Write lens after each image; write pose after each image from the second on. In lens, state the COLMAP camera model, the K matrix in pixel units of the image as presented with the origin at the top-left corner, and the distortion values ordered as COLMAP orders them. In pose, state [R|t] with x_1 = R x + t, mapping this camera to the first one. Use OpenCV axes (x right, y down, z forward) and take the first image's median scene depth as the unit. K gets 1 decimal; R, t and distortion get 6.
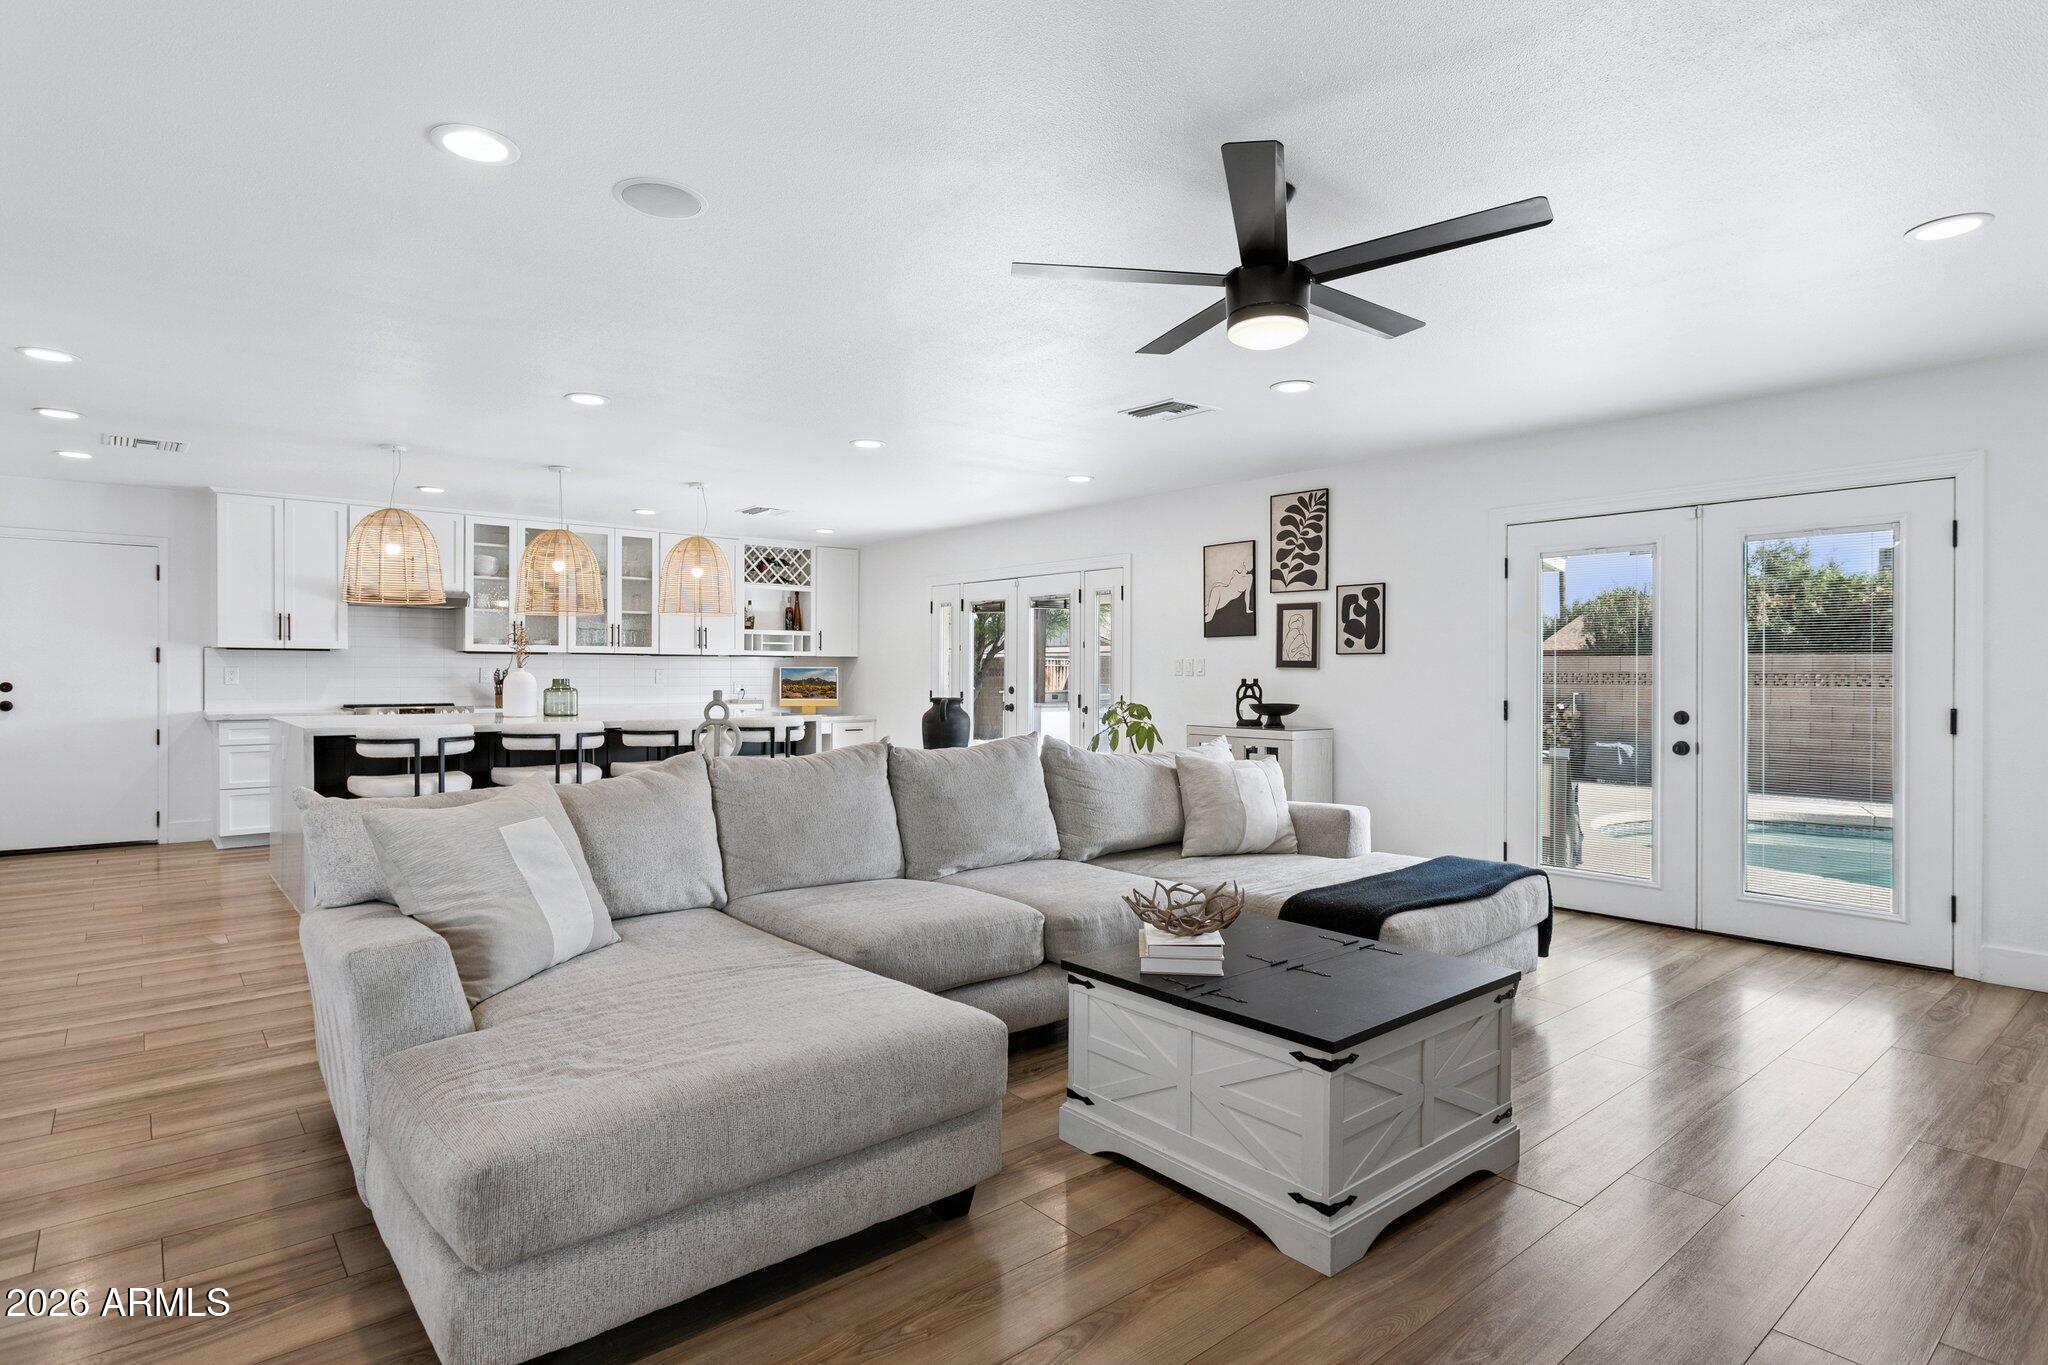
lens RADIAL K [[1064.9, 0, 1023.8], [0, 1064.9, 685.4], [0, 0, 1]] dist [0.014401, -0.000303]
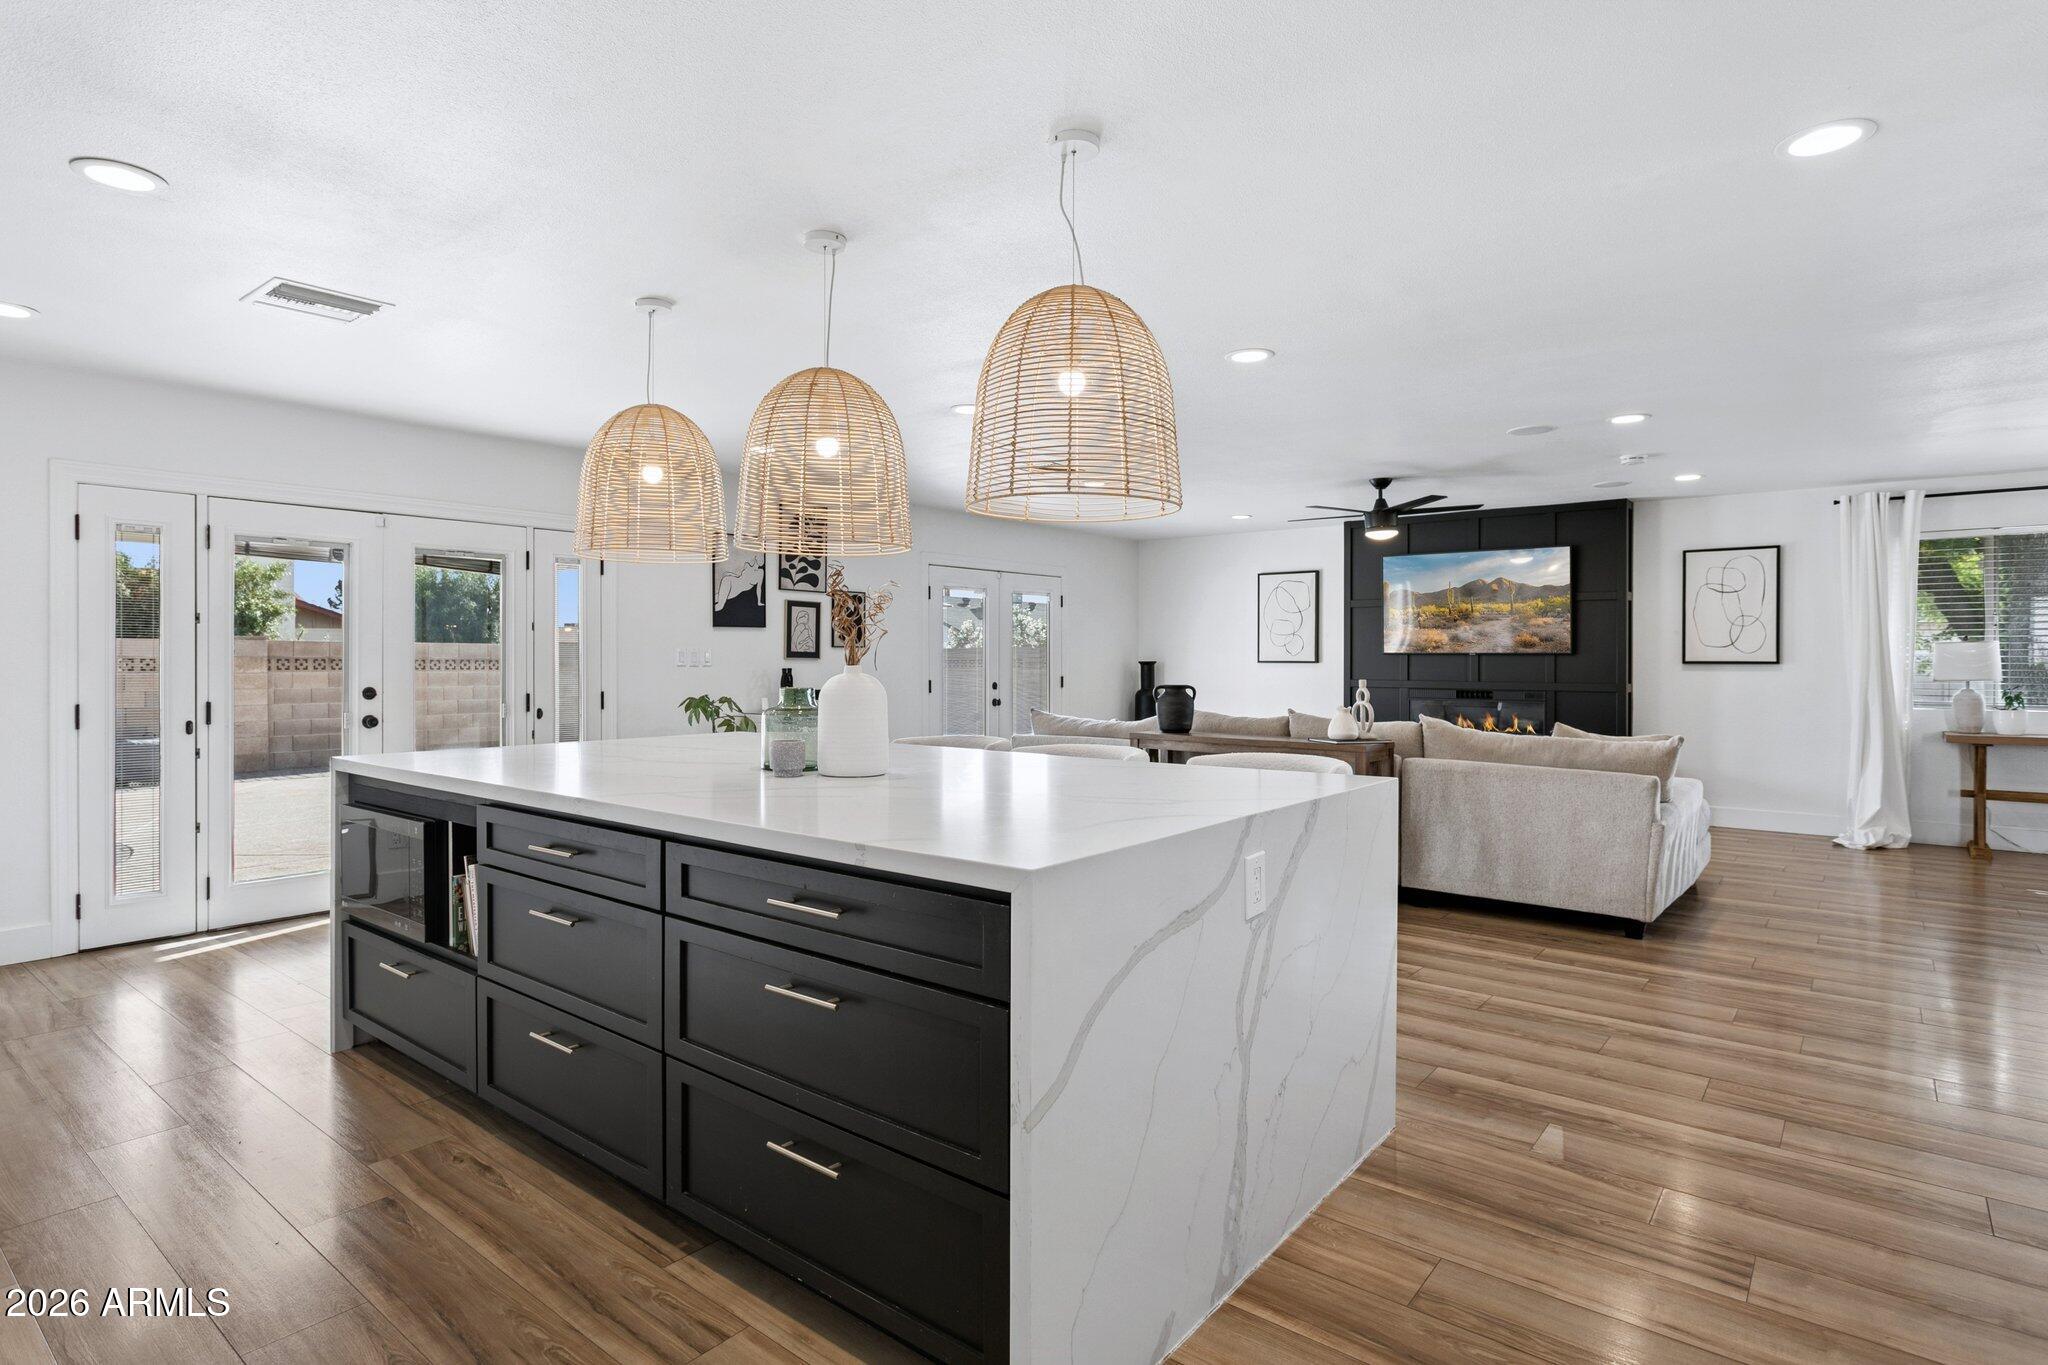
lens RADIAL K [[1064.9, 0, 1007.1], [0, 1064.9, 664.8], [0, 0, 1]] dist [0.014401, -0.000303]
pose [[-0.194522, -0.010181, 0.980845, -0.843534], [0.011372, 0.999856, 0.012633, -0.019431], [-0.980832, 0.013612, -0.194378, 0.938584]]
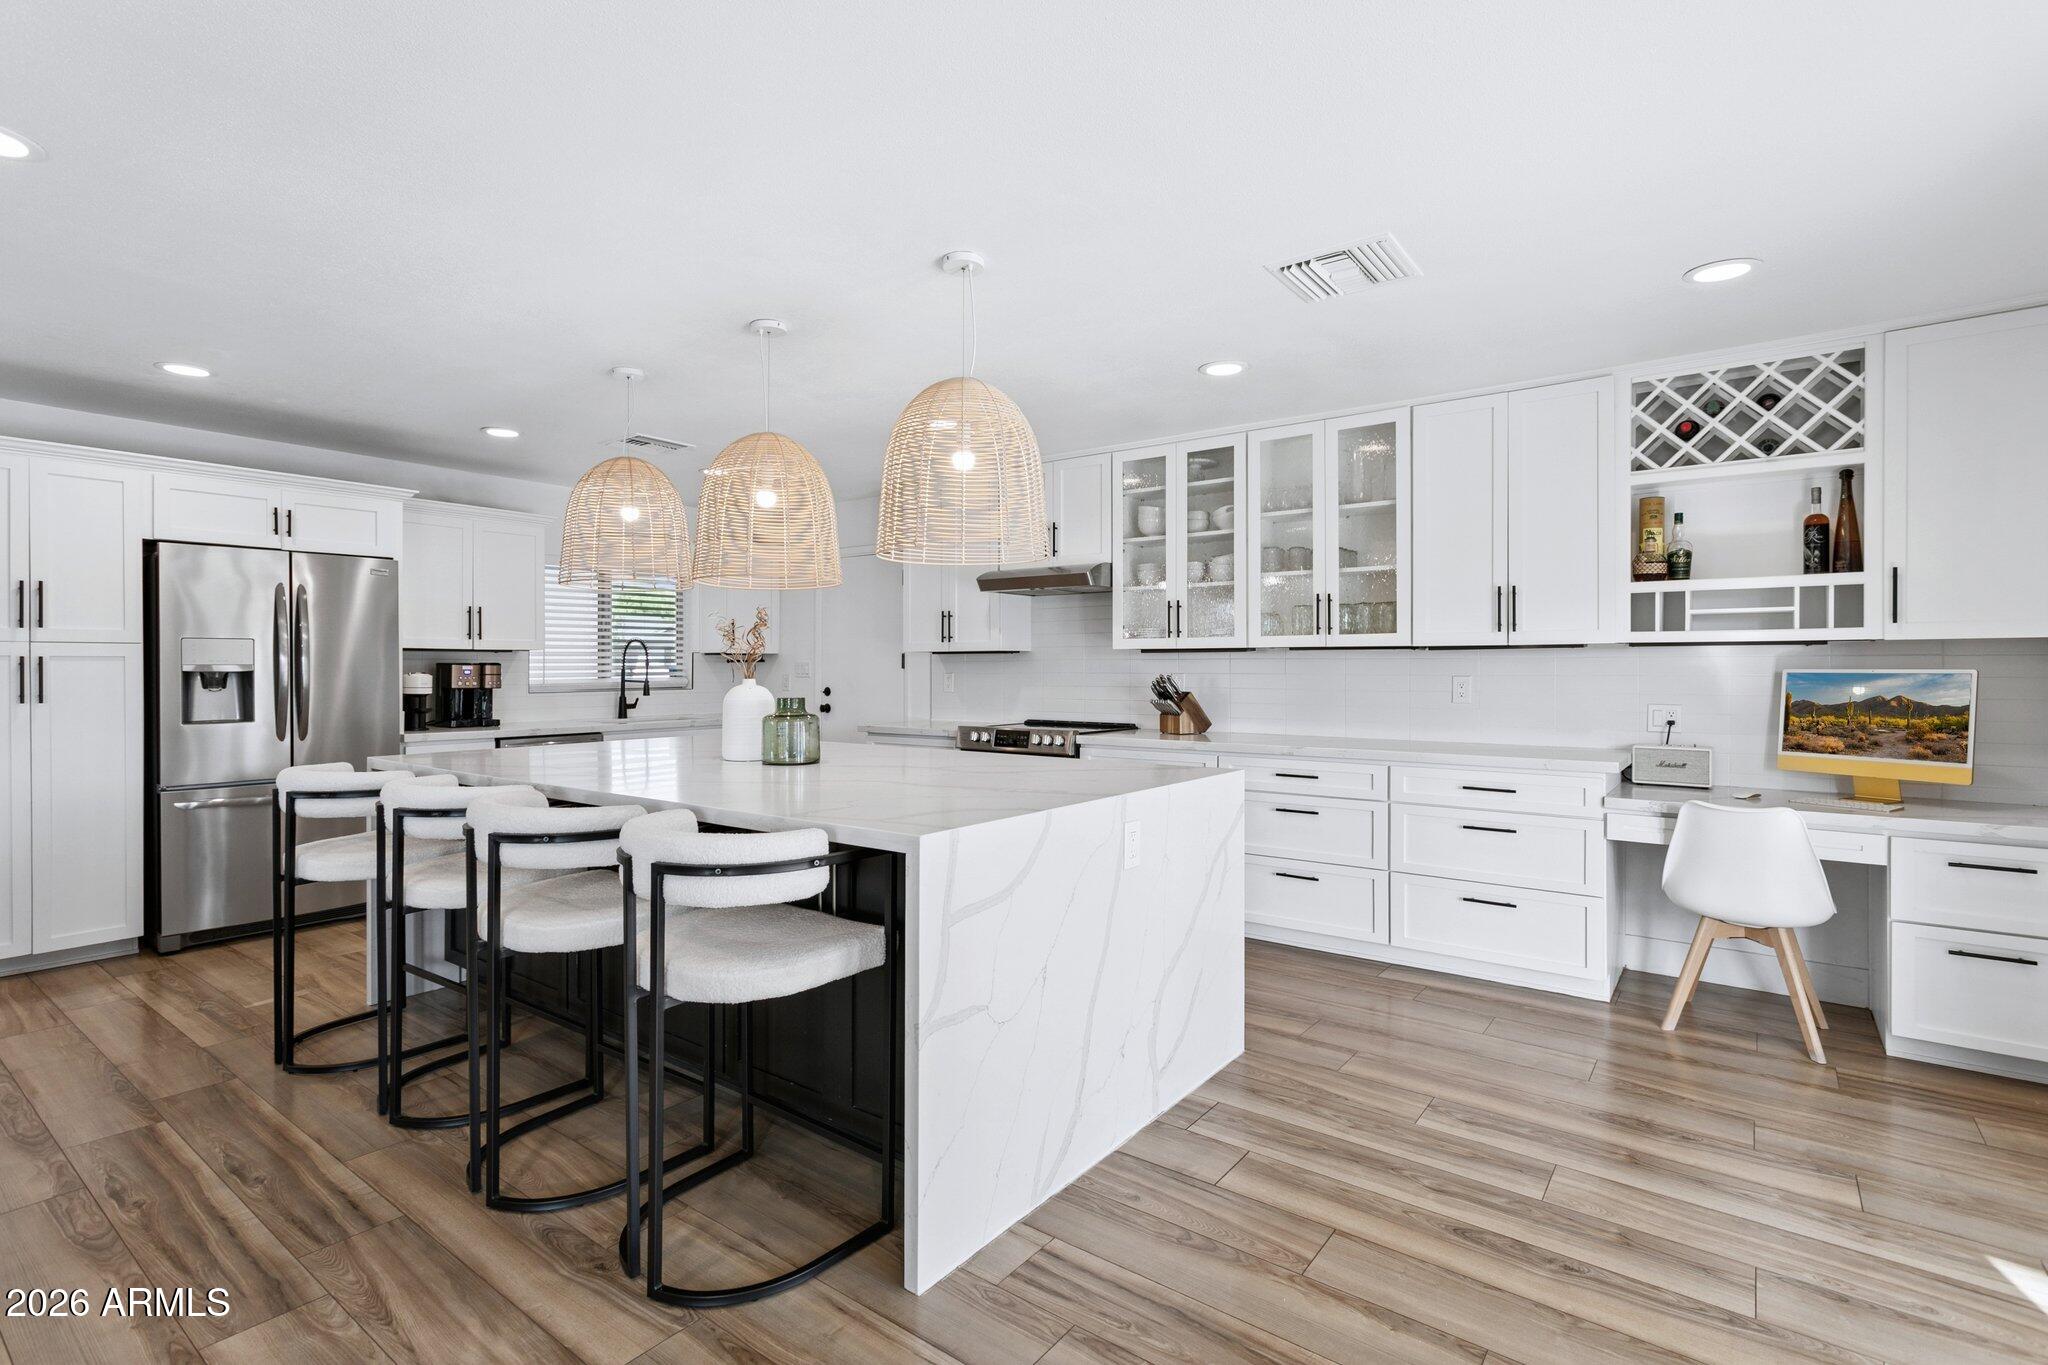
lens RADIAL K [[957.3, 0, 1018.0], [0, 957.3, 666.0], [0, 0, 1]] dist [0.003774, 0.001053]
pose [[0.223883, -0.006125, -0.974597, 0.081051], [-0.011040, 0.999900, -0.008820, -0.018354], [0.974553, 0.012734, 0.223793, 0.949172]]
